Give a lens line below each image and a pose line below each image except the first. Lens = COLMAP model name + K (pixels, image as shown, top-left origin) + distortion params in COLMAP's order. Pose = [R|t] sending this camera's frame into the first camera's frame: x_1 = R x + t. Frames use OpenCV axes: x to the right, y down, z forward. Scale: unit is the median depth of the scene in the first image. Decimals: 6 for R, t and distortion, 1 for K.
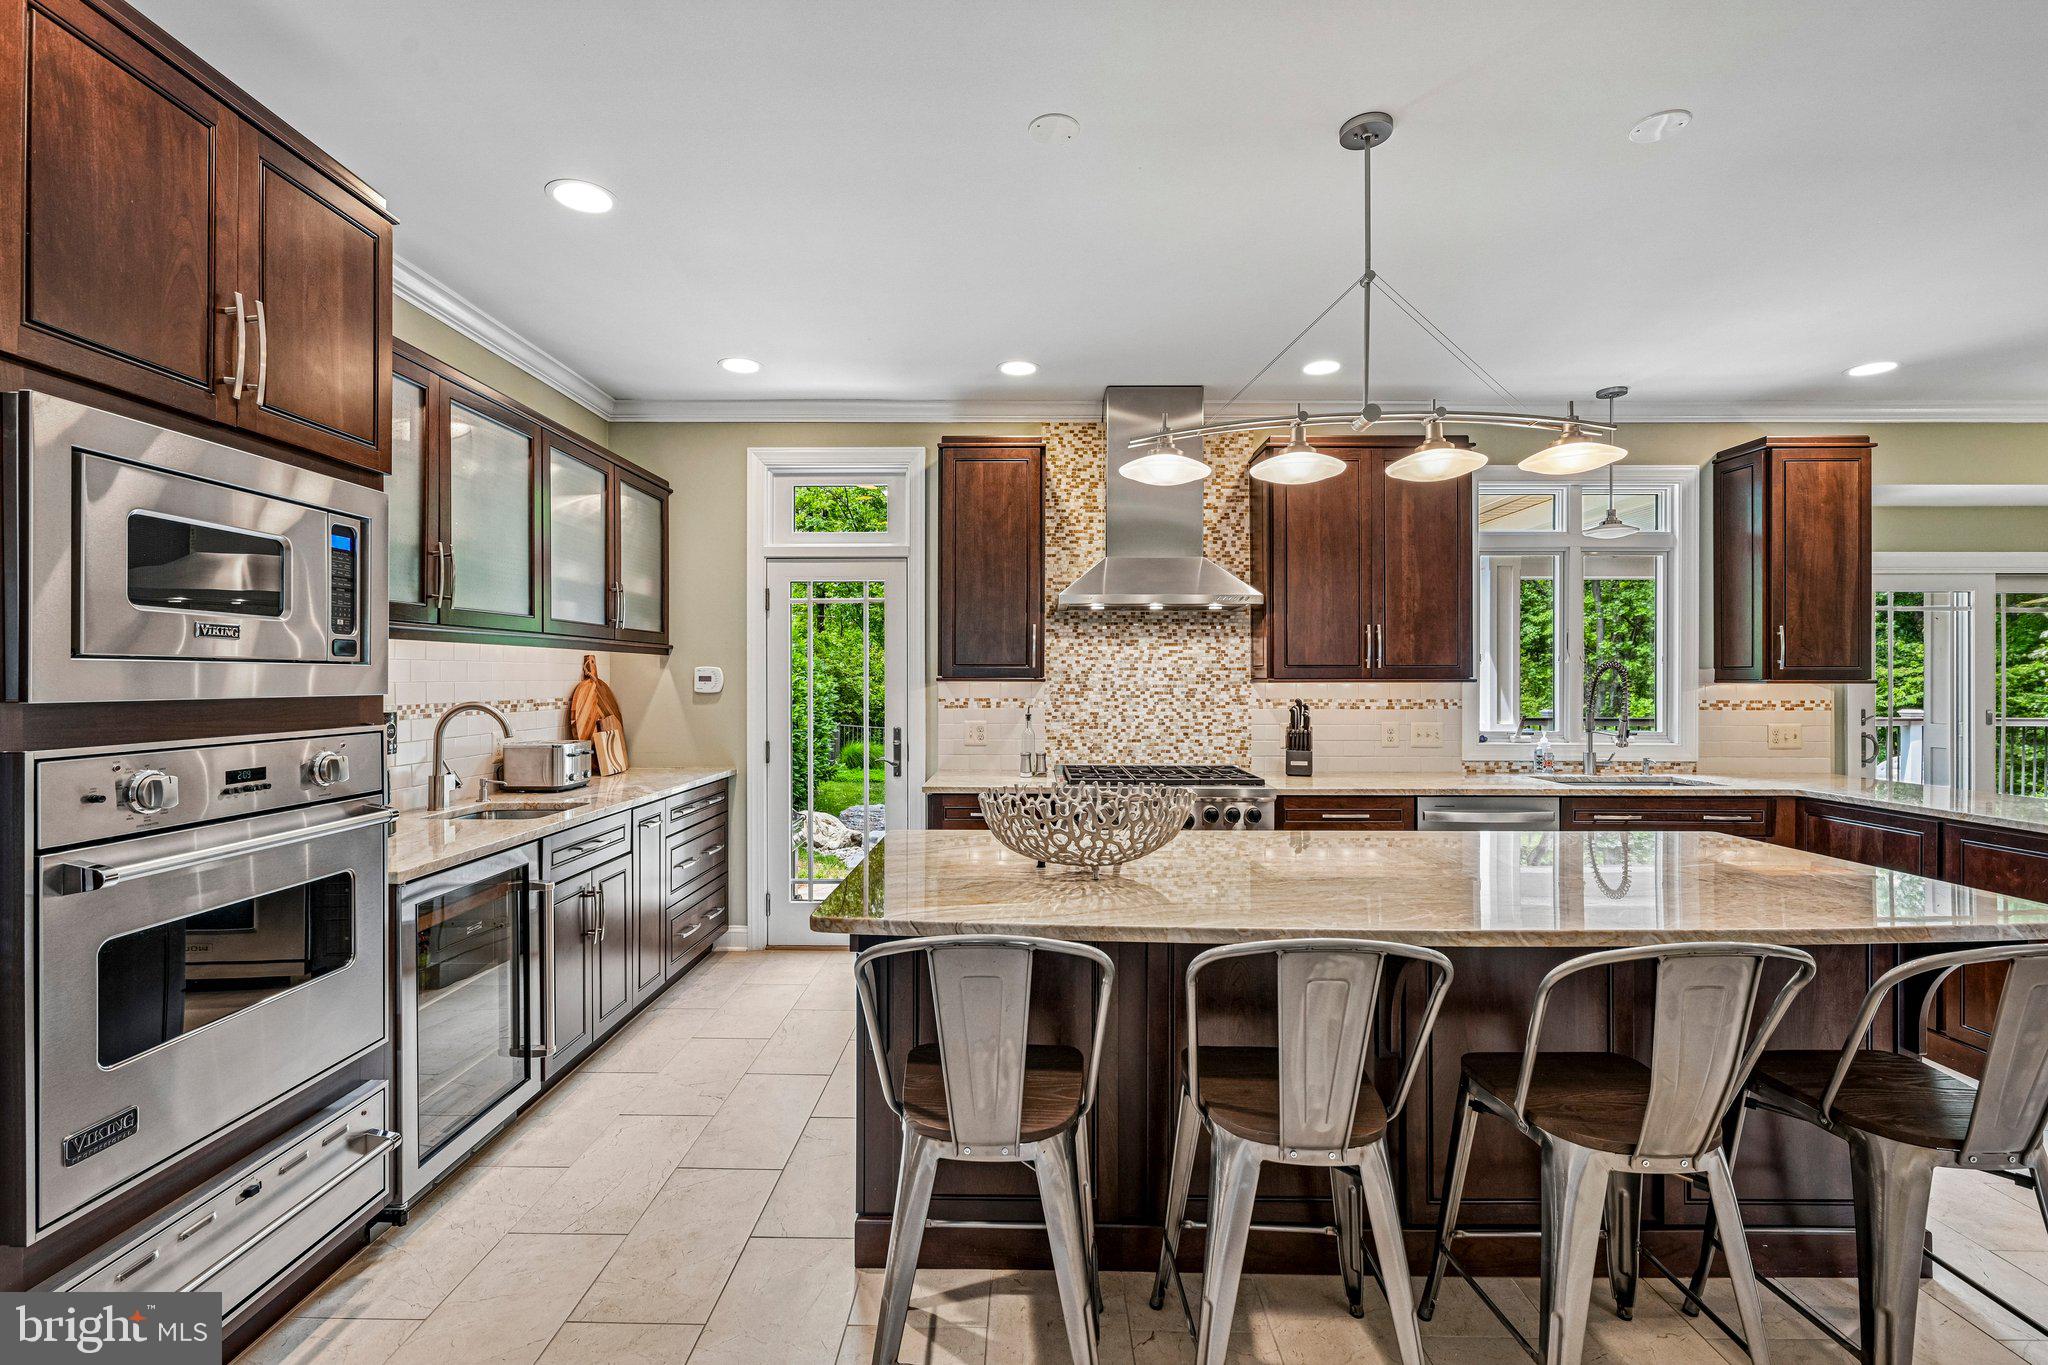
lens RADIAL K [[897.7, 0, 1024.0], [0, 897.7, 682.5], [0, 0, 1]] dist [-0.002252, -0.000218]
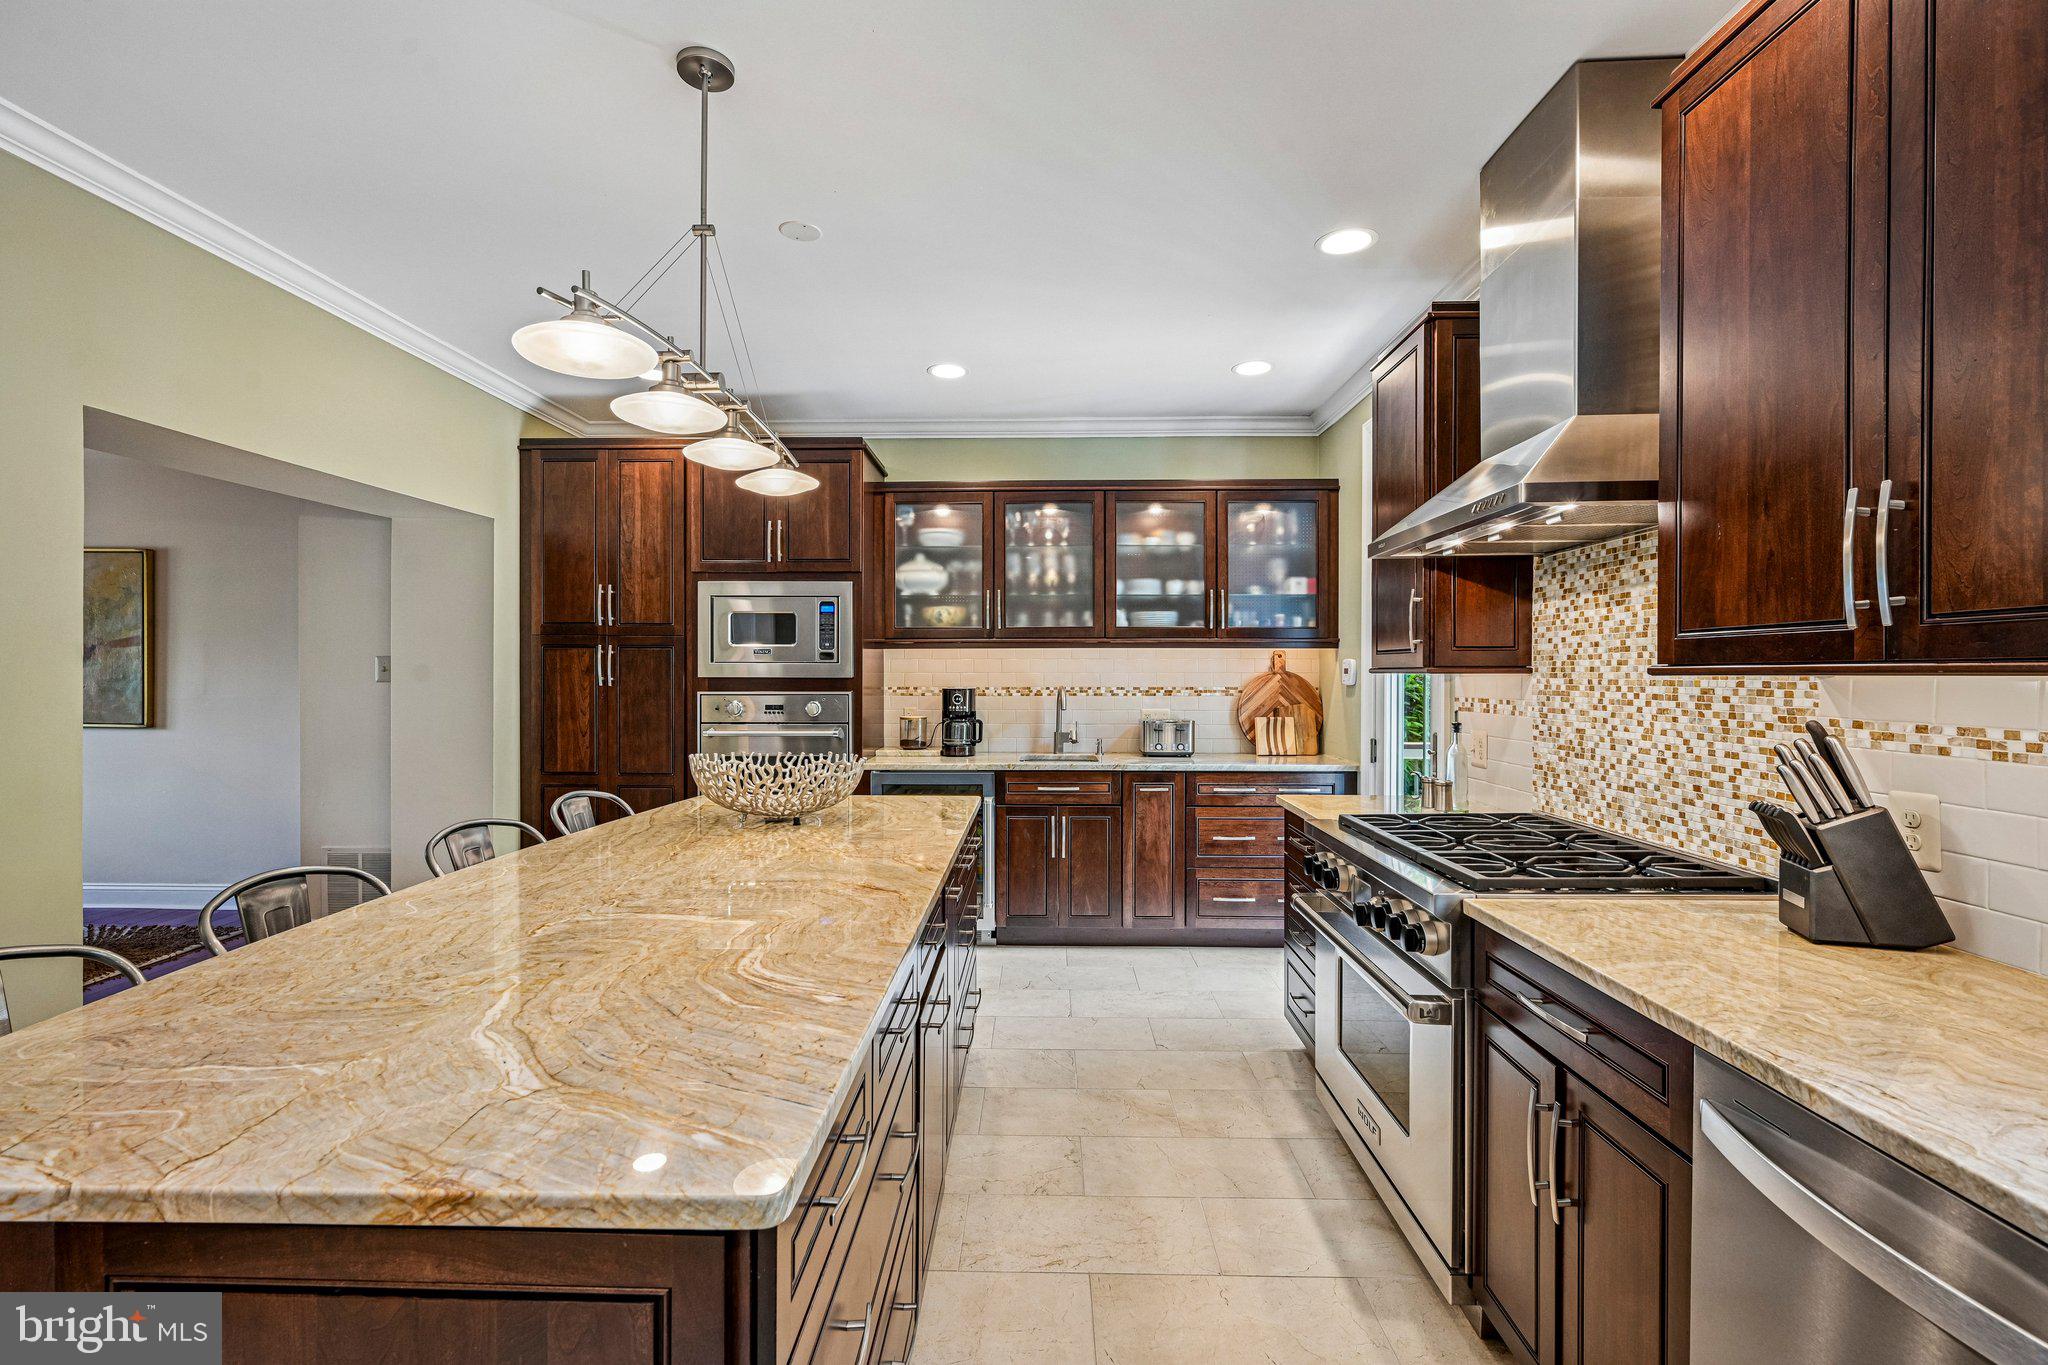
lens RADIAL K [[921.7, 0, 1035.5], [0, 921.7, 678.9], [0, 0, 1]] dist [-0.000976, 0.000172]
pose [[-0.011299, 0.005581, -0.999921, 0.655654], [-0.006100, 0.999965, 0.005651, 0.001007], [0.999918, 0.006163, -0.011264, 0.667577]]
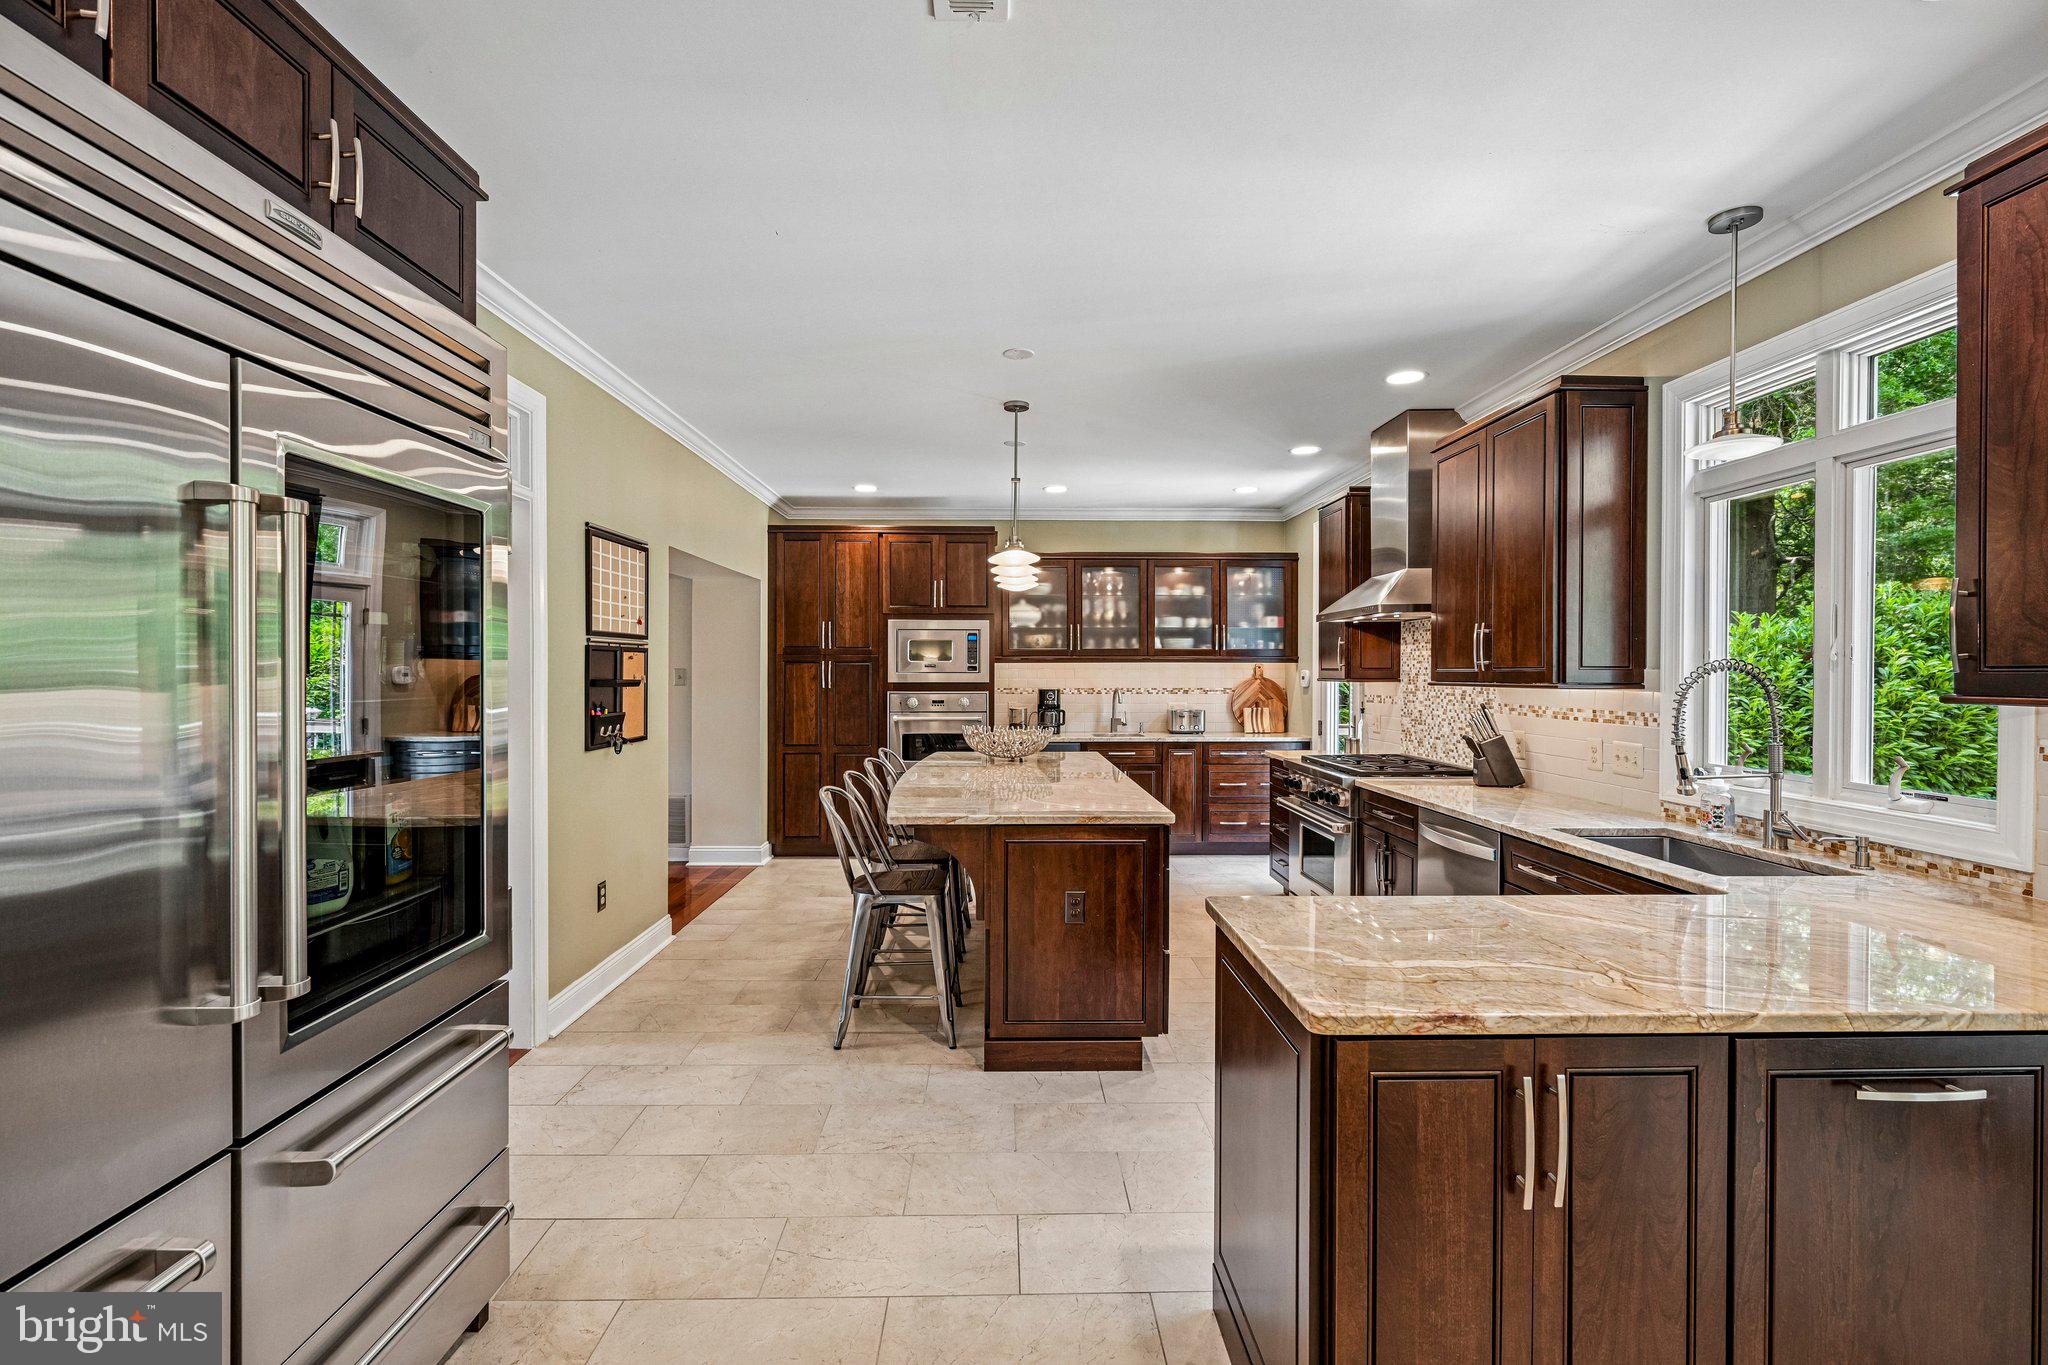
lens RADIAL K [[921.7, 0, 1035.5], [0, 921.7, 678.9], [0, 0, 1]] dist [-0.000976, 0.000172]
pose [[0.036789, 0.007879, -0.999292, 1.204619], [-0.006043, 0.999952, 0.007662, -0.011574], [0.999305, 0.005756, 0.036835, 0.479873]]
